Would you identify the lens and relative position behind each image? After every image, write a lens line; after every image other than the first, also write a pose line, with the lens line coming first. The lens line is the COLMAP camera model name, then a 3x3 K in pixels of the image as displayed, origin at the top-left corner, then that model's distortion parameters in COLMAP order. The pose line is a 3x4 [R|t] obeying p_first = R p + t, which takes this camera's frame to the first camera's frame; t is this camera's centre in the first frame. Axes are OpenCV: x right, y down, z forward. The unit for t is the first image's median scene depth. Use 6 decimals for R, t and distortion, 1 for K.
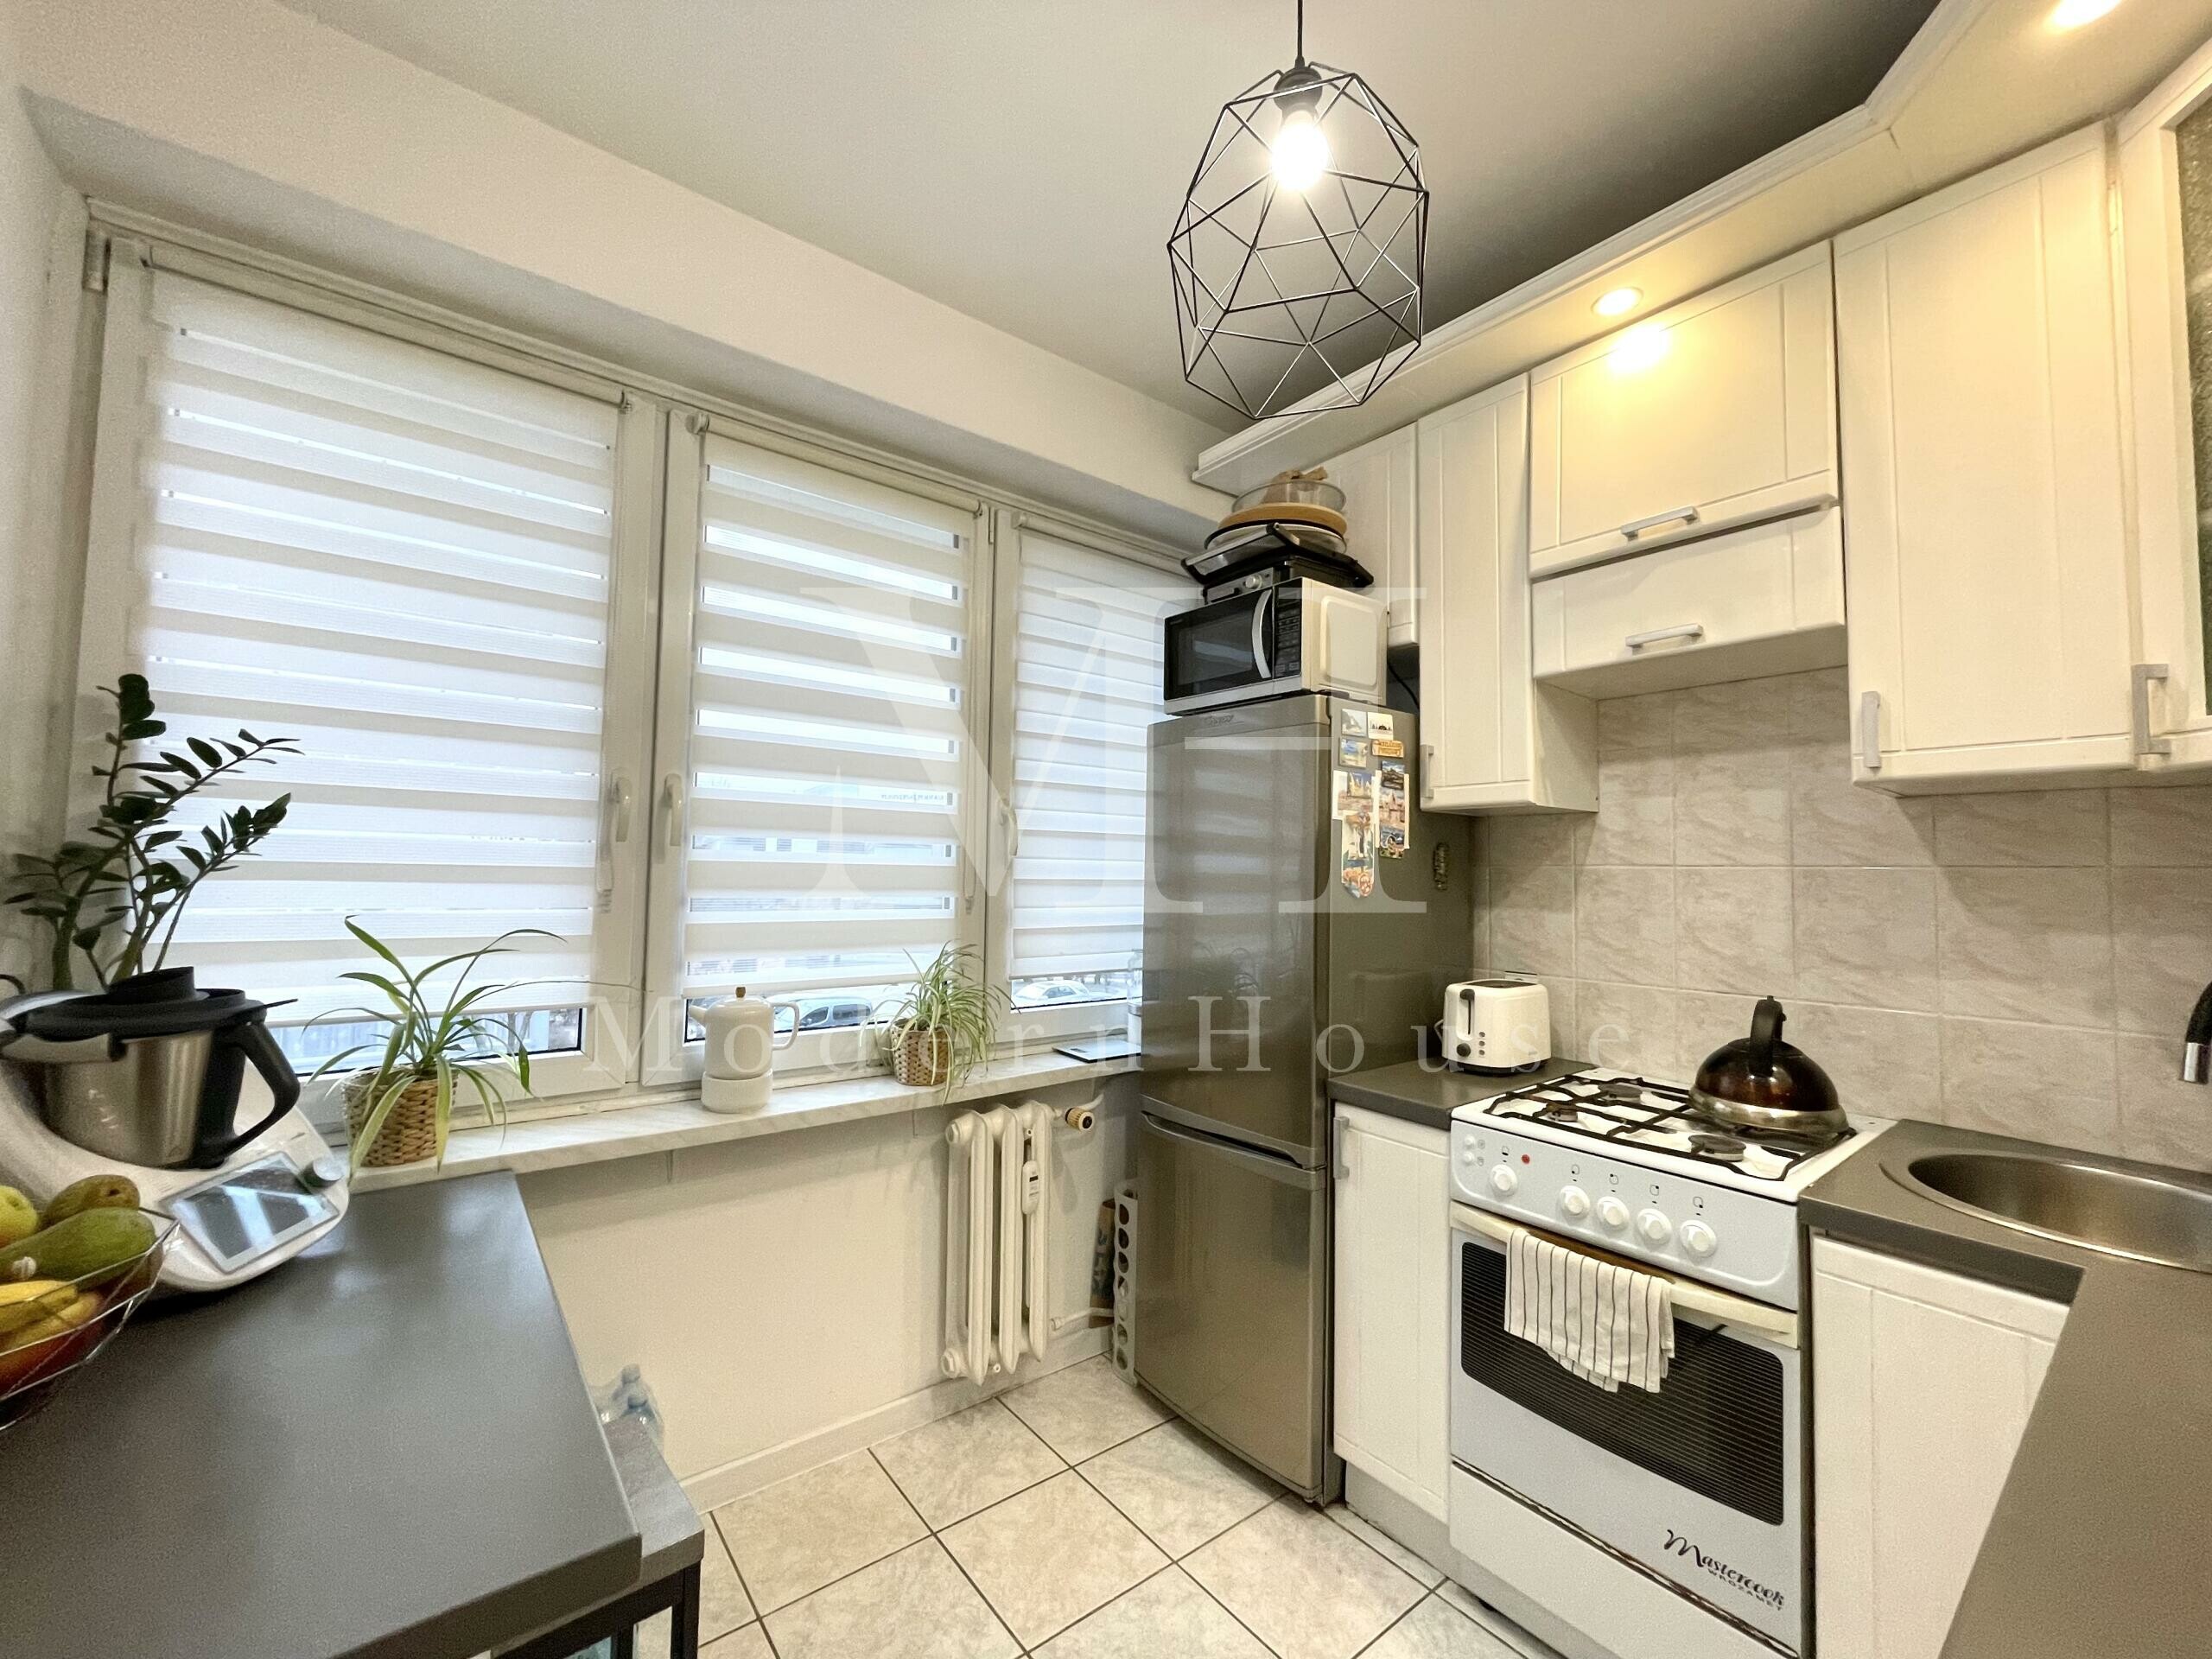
lens RADIAL K [[889.6, 0, 1104.9], [0, 889.6, 833.1], [0, 0, 1]] dist [-0.001468, 0.000083]
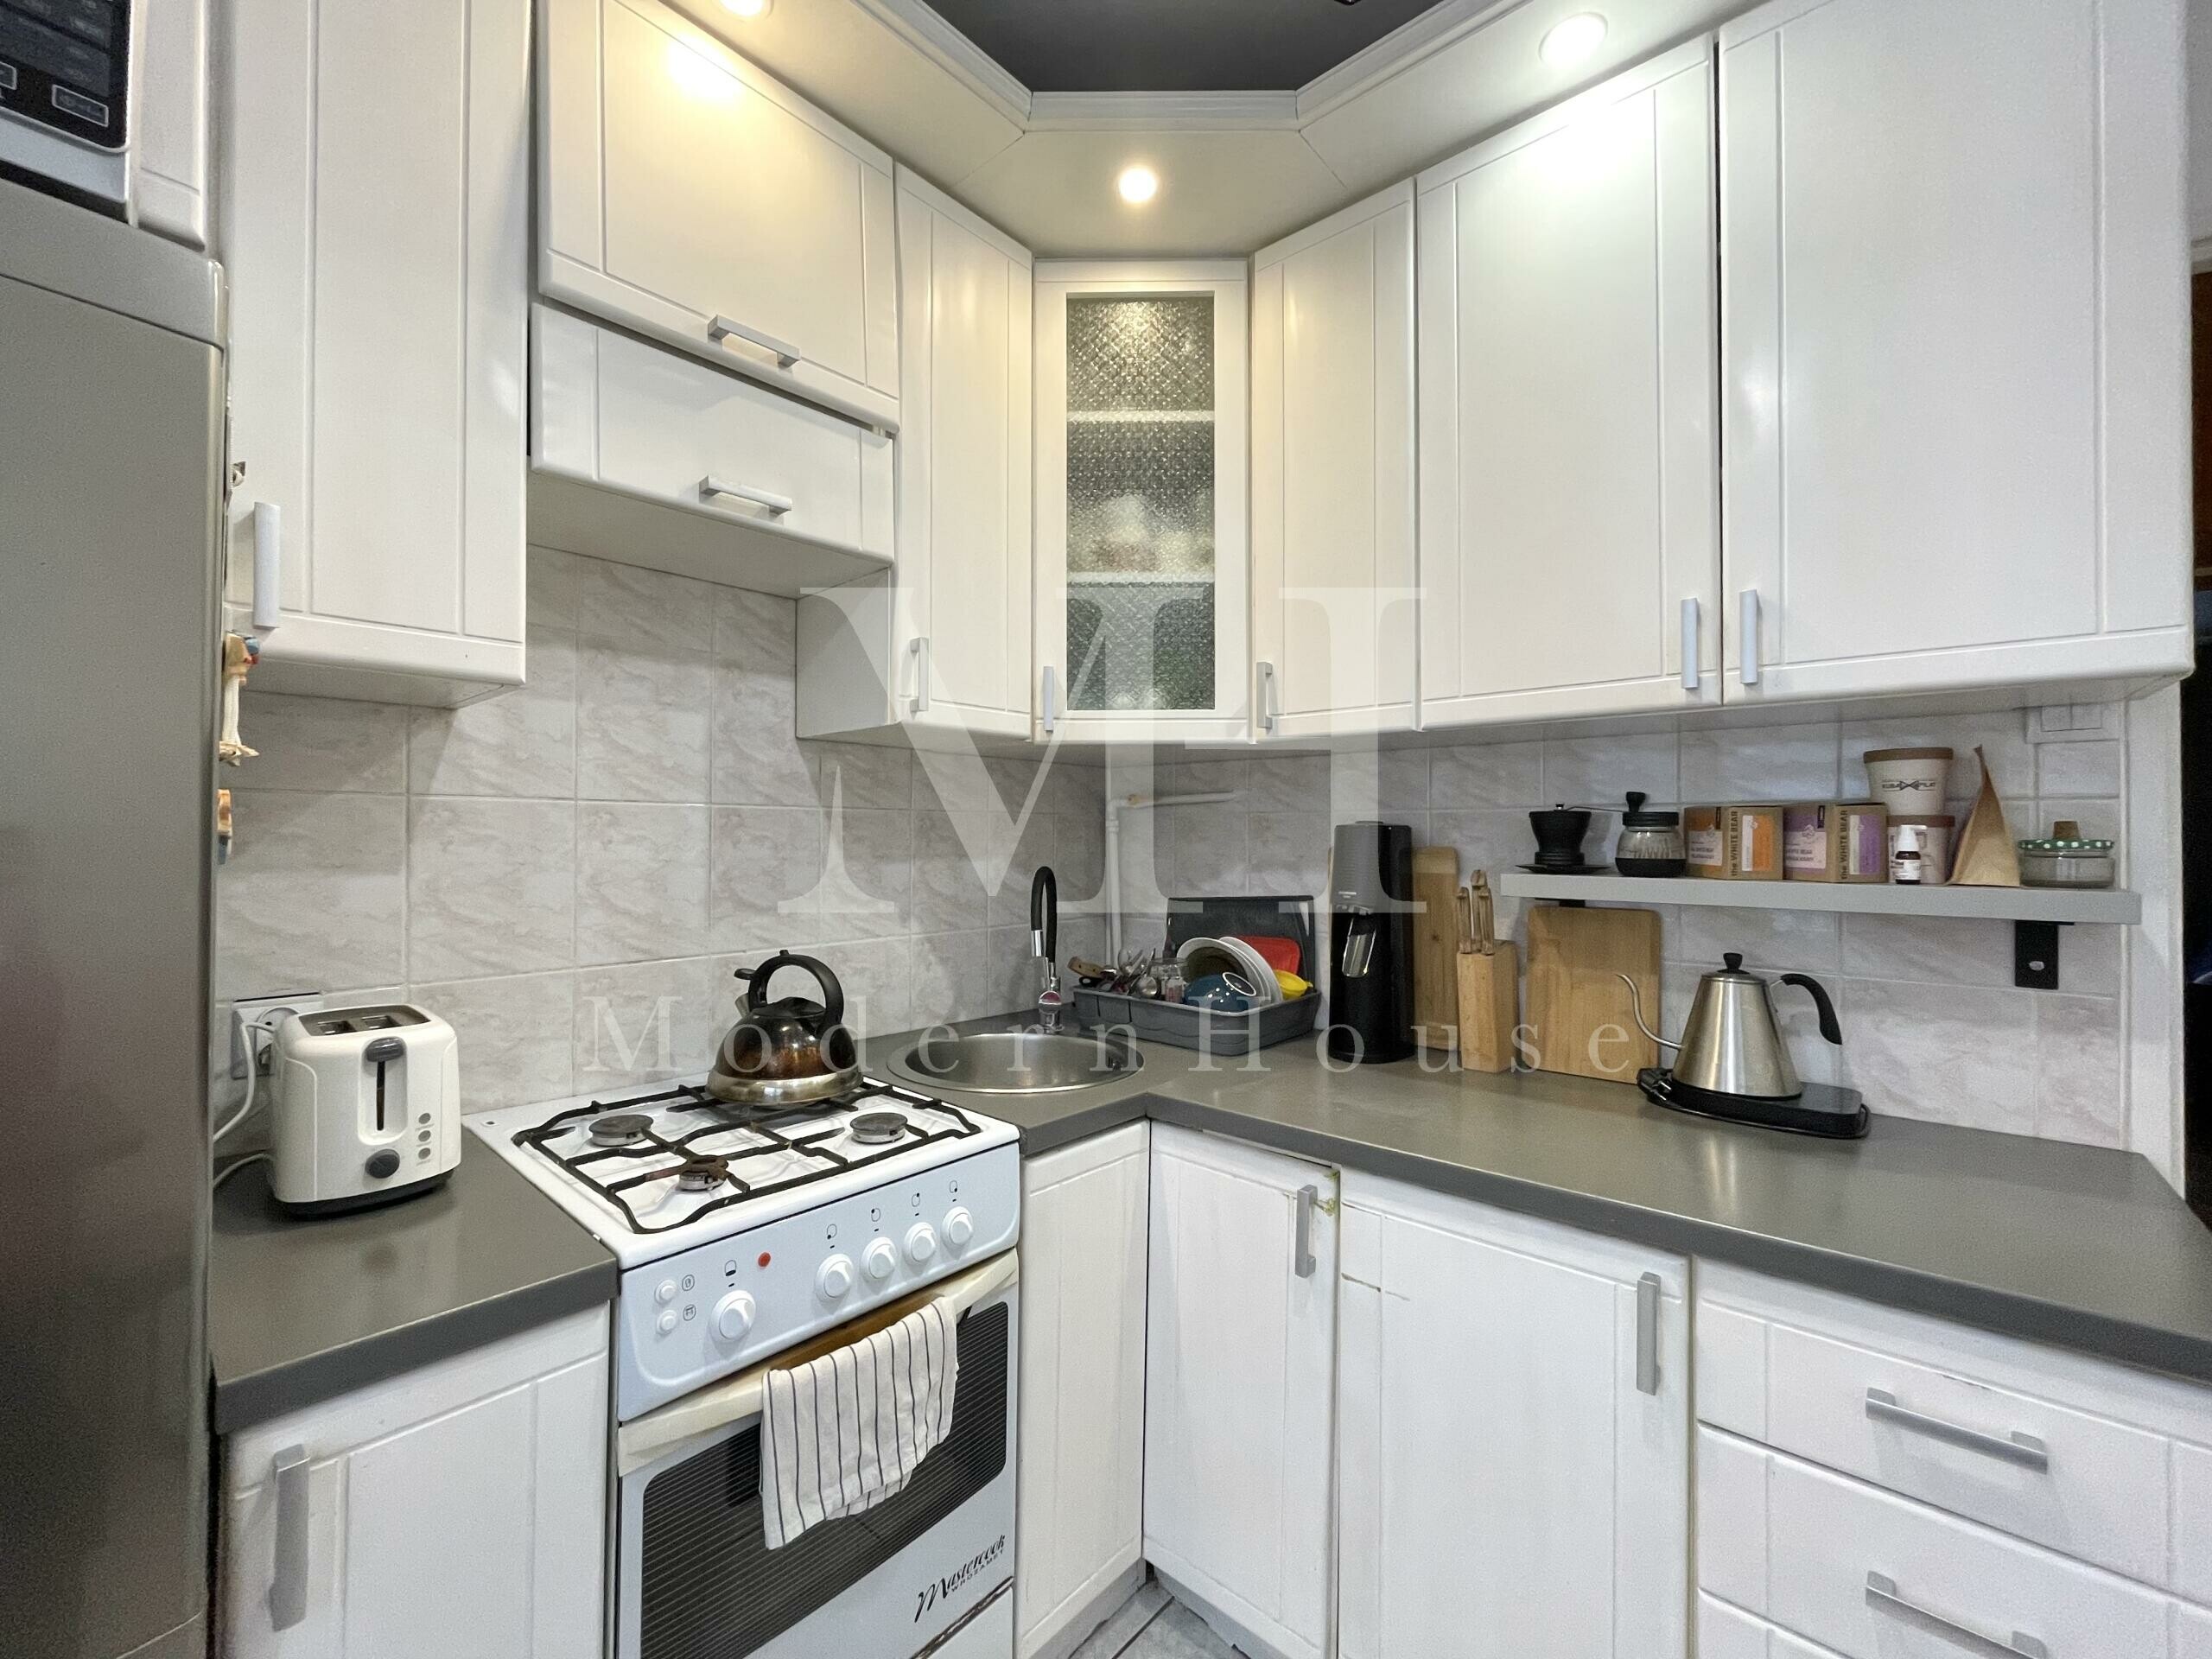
lens RADIAL K [[889.6, 0, 1104.9], [0, 889.6, 833.1], [0, 0, 1]] dist [-0.001468, 0.000083]
pose [[-0.180773, -0.011002, 0.983463, -0.158606], [-0.050391, 0.998728, 0.001911, 0.044480], [-0.982233, -0.049212, -0.181097, 0.764639]]
